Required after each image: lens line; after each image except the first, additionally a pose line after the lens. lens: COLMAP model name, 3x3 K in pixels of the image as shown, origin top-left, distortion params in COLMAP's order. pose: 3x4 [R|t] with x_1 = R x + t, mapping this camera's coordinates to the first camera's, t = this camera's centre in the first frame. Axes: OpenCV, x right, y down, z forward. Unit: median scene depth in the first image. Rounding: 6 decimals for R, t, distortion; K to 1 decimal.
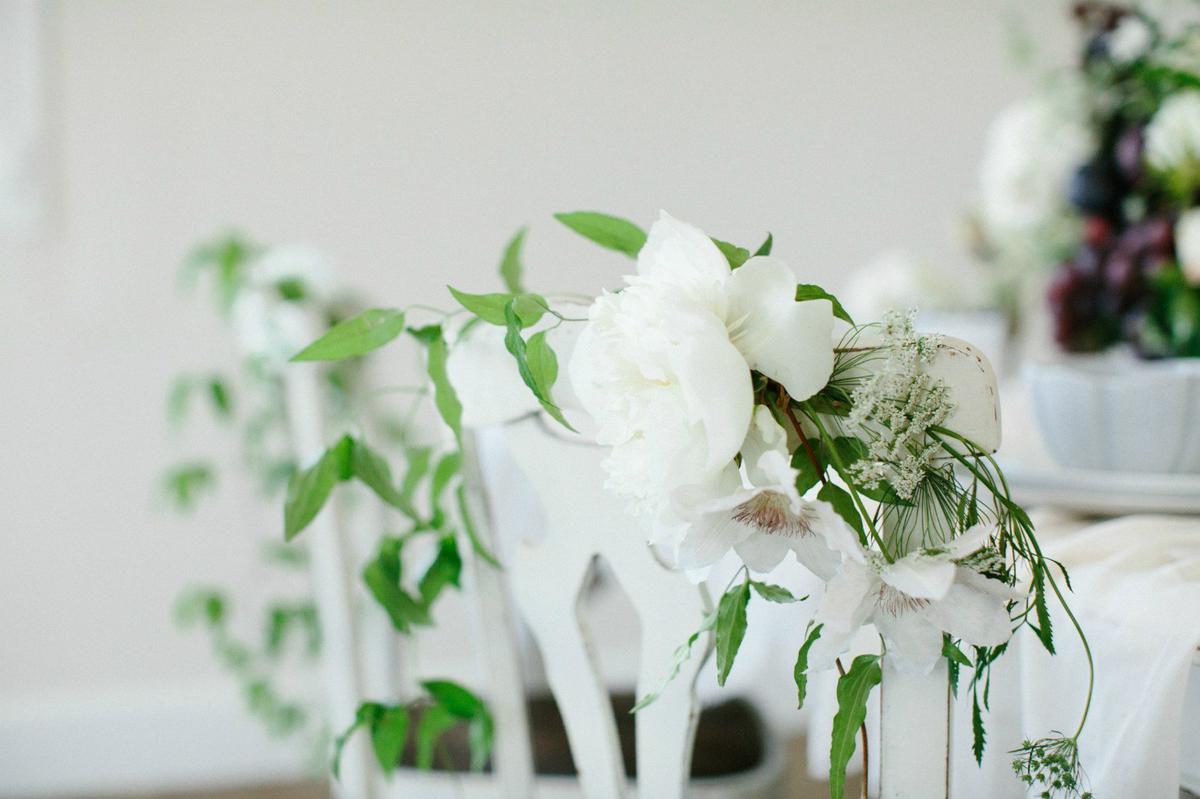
lens RADIAL K [[1796.0, 0, 600.0], [0, 1796.0, 399.5], [0, 0, 1]] dist [-0.178202, -0.003726]
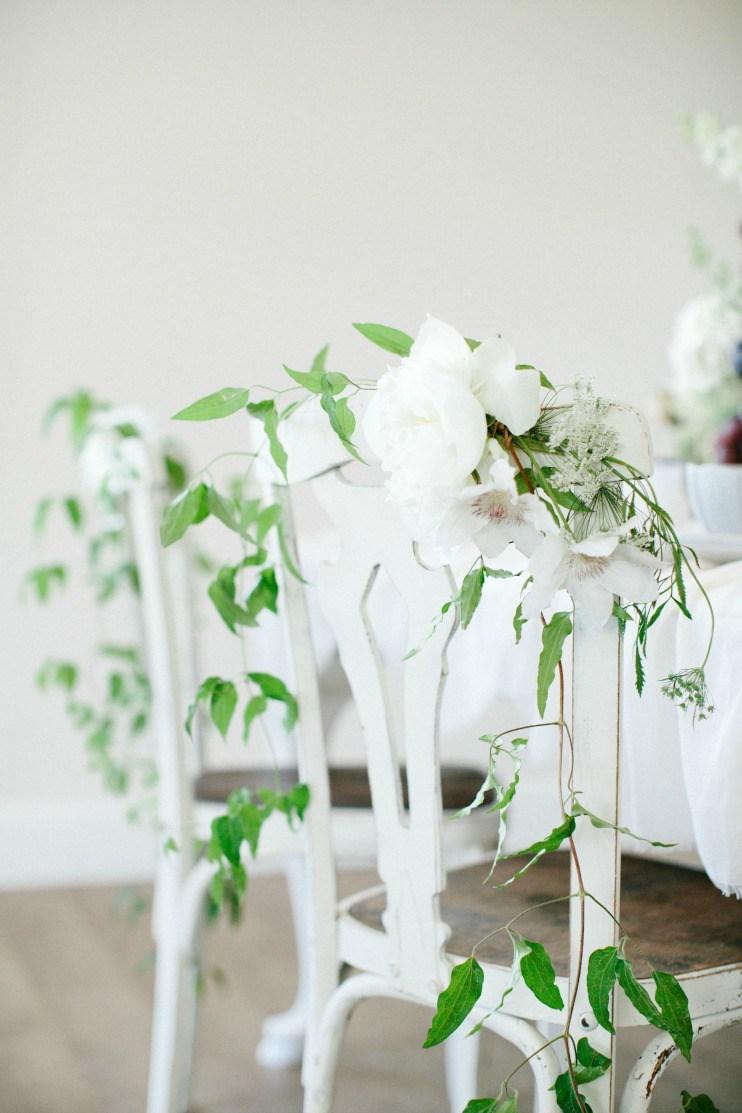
lens RADIAL K [[1665.8, 0, 371.0], [0, 1665.8, 556.5], [0, 0, 1]] dist [-0.178202, -0.003726]
pose [[0.999822, 0.014008, 0.012621, -0.027374], [-0.013415, 0.998857, -0.045875, 0.161123], [-0.013249, 0.045698, 0.998867, -0.378166]]
